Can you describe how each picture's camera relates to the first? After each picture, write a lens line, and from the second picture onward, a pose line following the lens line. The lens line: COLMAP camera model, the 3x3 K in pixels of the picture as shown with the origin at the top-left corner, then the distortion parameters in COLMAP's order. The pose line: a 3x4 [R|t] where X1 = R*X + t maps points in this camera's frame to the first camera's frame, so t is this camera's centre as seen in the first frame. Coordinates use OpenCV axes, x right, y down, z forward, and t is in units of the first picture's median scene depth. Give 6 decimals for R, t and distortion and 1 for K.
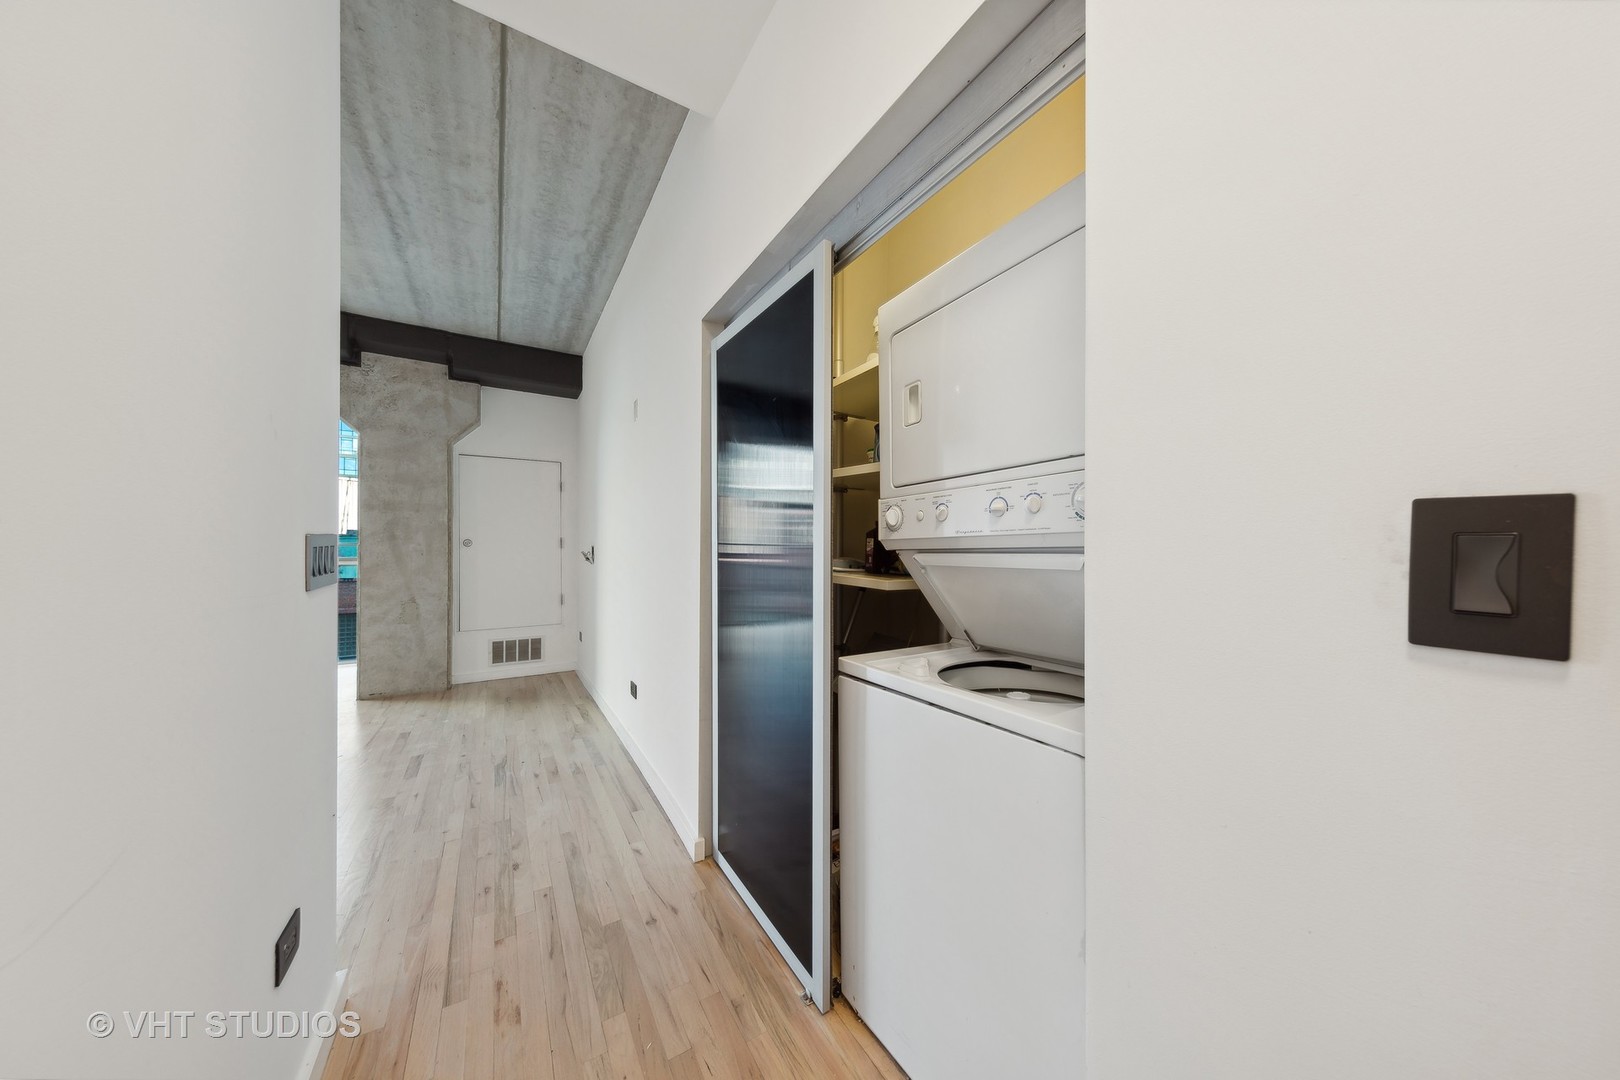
lens RADIAL K [[499.9, 0, 793.6], [0, 499.9, 546.6], [0, 0, 1]] dist [0.005898, -0.000022]
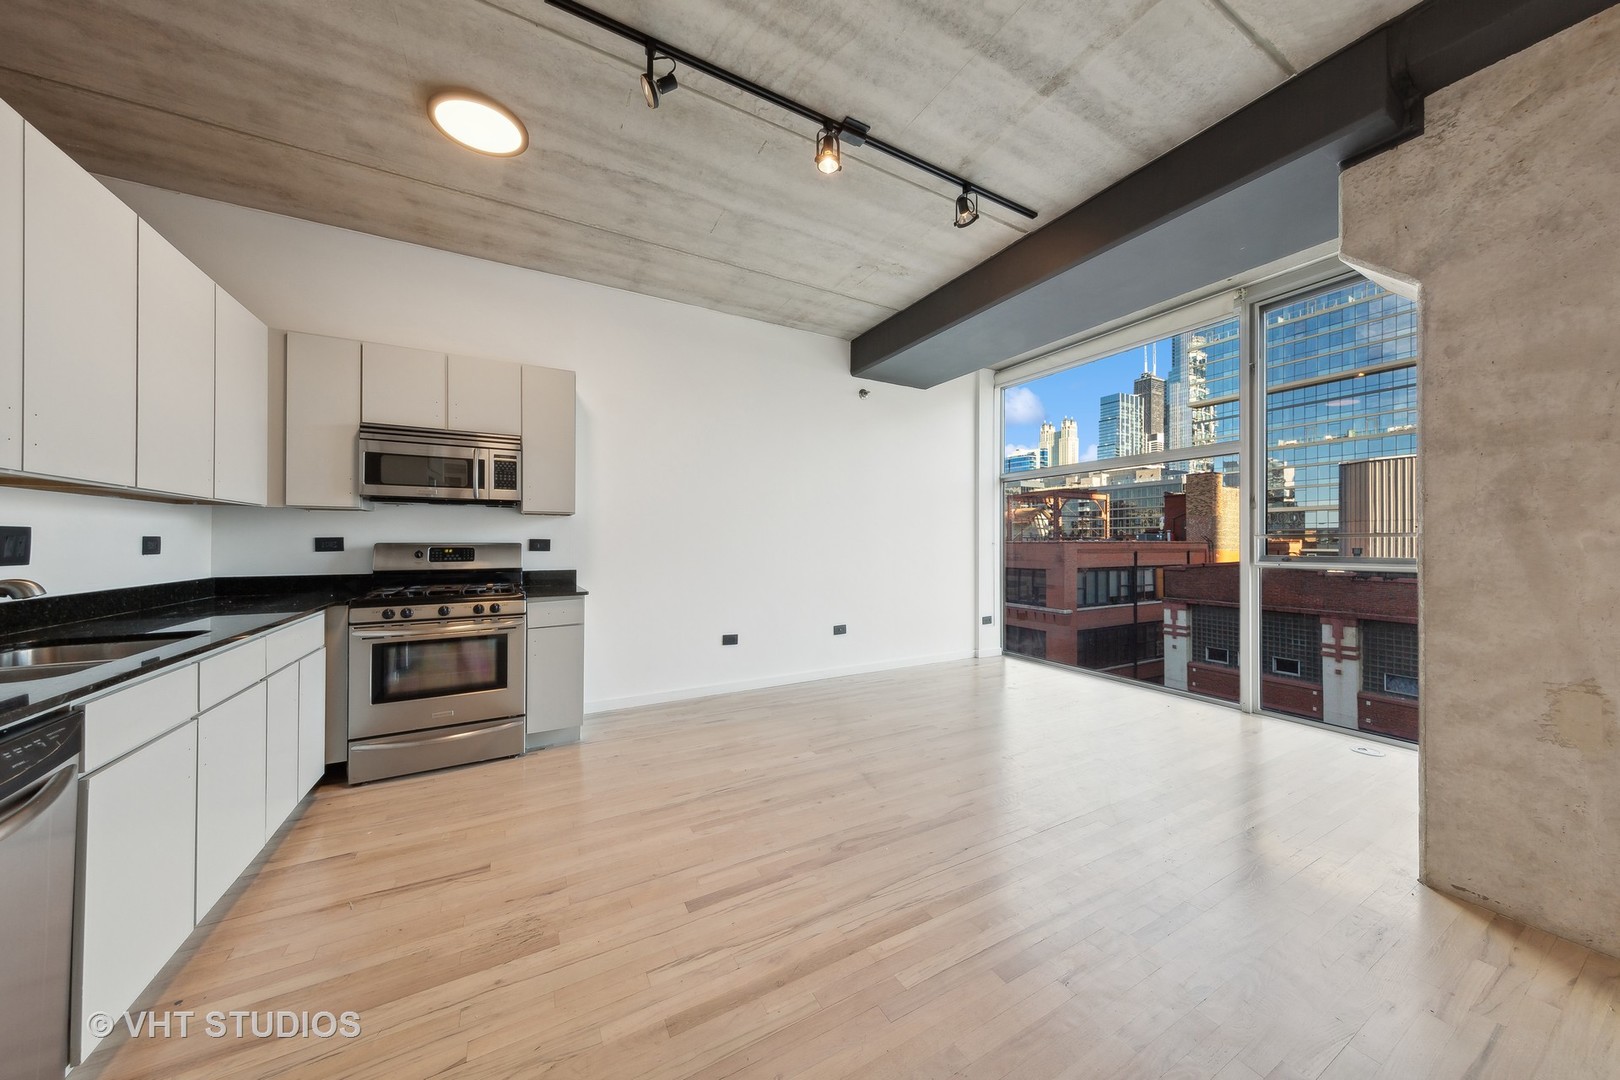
lens RADIAL K [[538.3, 0, 828.9], [0, 538.3, 540.8], [0, 0, 1]] dist [0.005177, -0.000228]
pose [[-0.018951, -0.004208, -0.999812, -0.360737], [0.005227, 0.999977, -0.004308, 0.001289], [0.999807, -0.005307, -0.018928, 0.464767]]
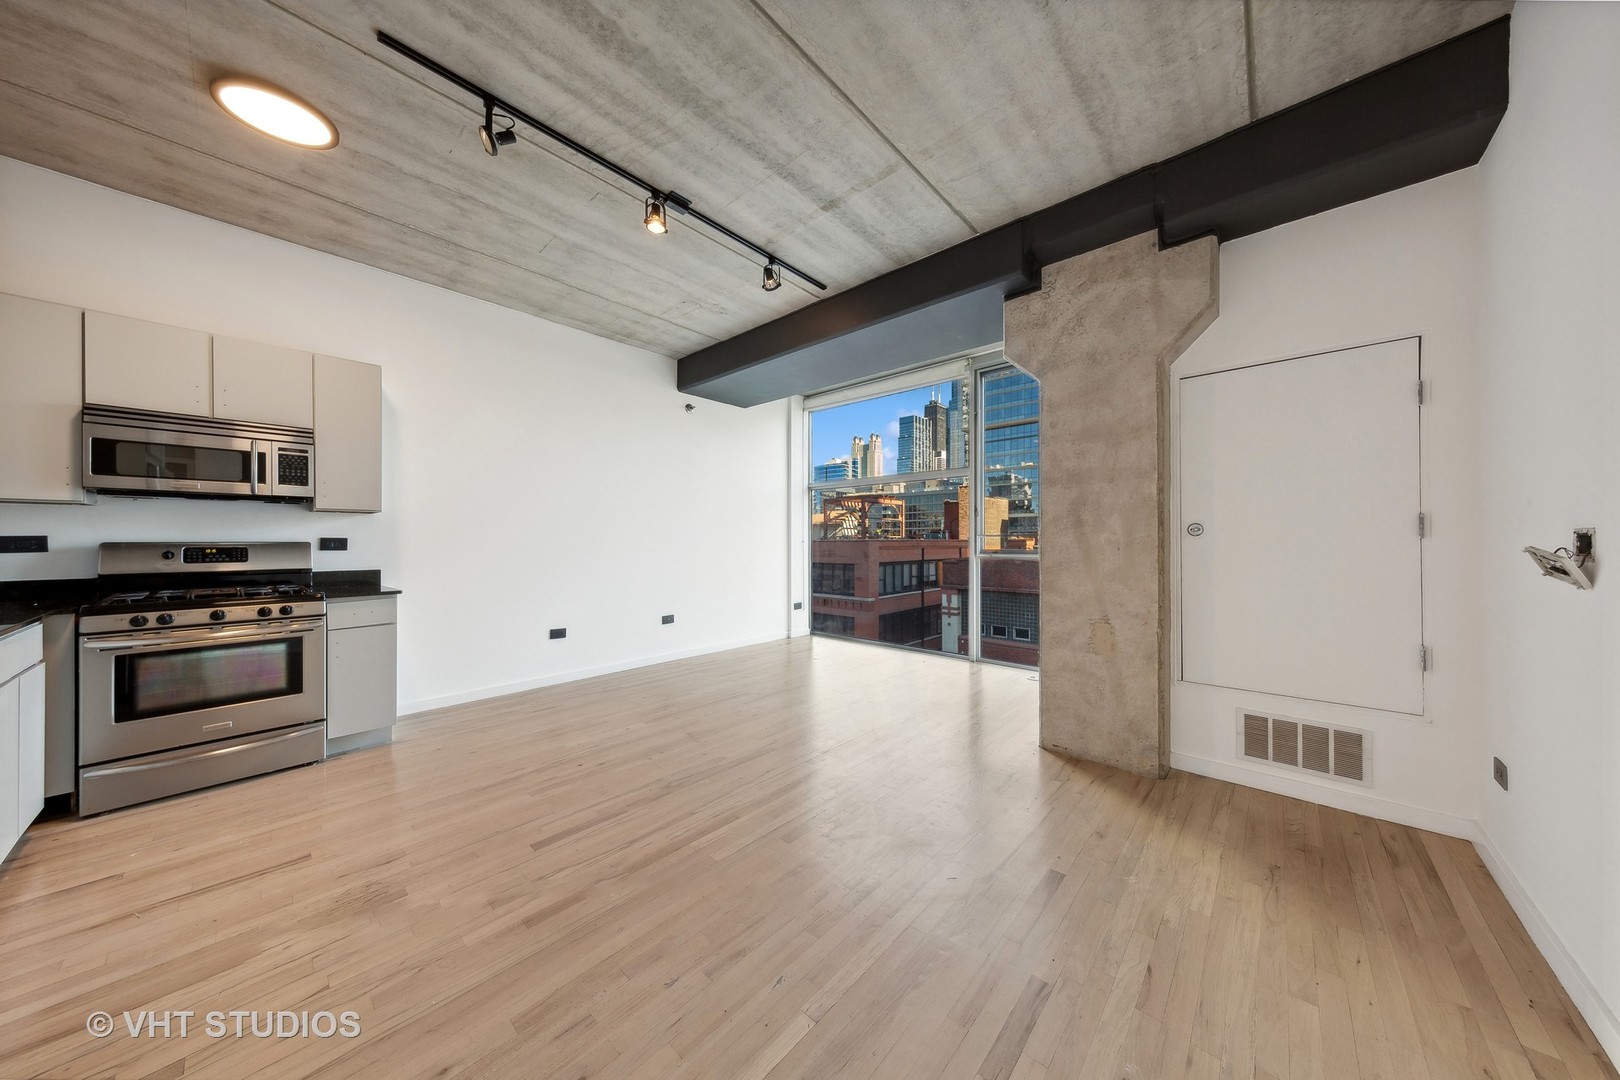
lens RADIAL K [[506.9, 0, 831.4], [0, 506.9, 542.3], [0, 0, 1]] dist [0.004790, -0.000274]
pose [[0.309091, 0.000721, -0.951032, -0.248525], [0.007708, 0.999965, 0.003264, 0.002451], [0.951001, -0.008340, 0.309075, 0.464663]]
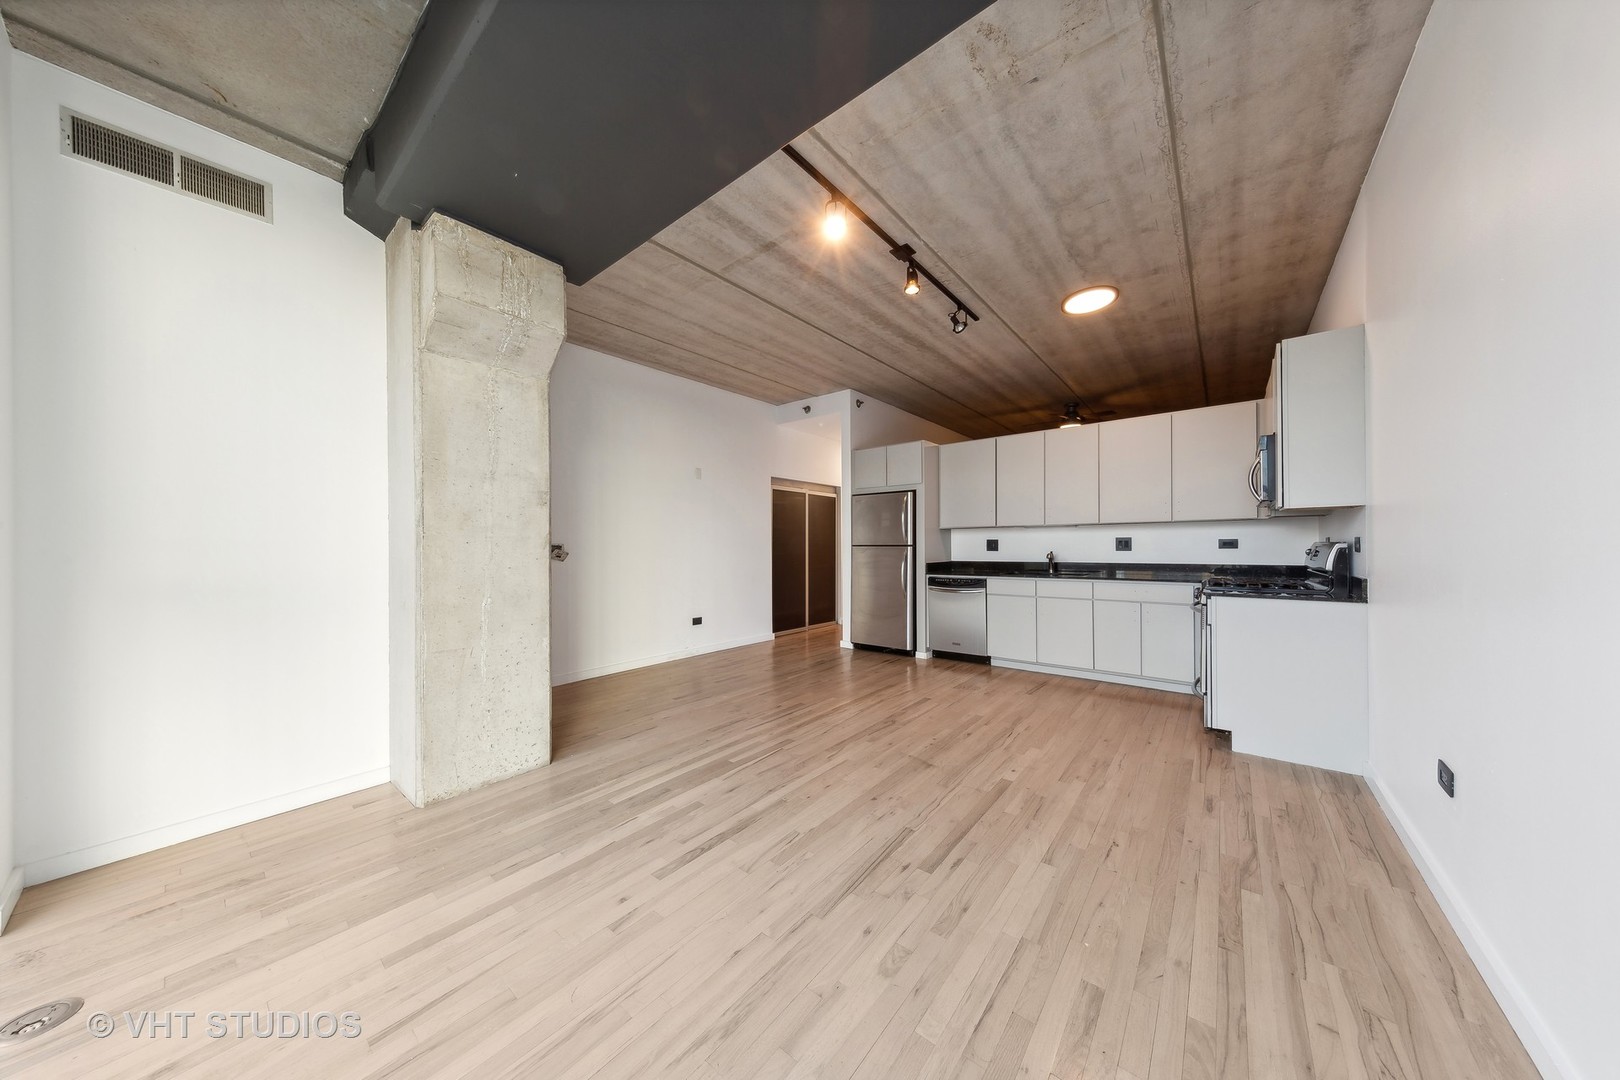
lens RADIAL K [[512.3, 0, 802.2], [0, 512.3, 545.2], [0, 0, 1]] dist [0.007324, -0.000041]
pose [[-0.307644, 0.002079, 0.951499, -1.600459], [0.001012, 0.999998, -0.001858, 0.003420], [-0.951501, 0.000392, -0.307646, 0.854376]]
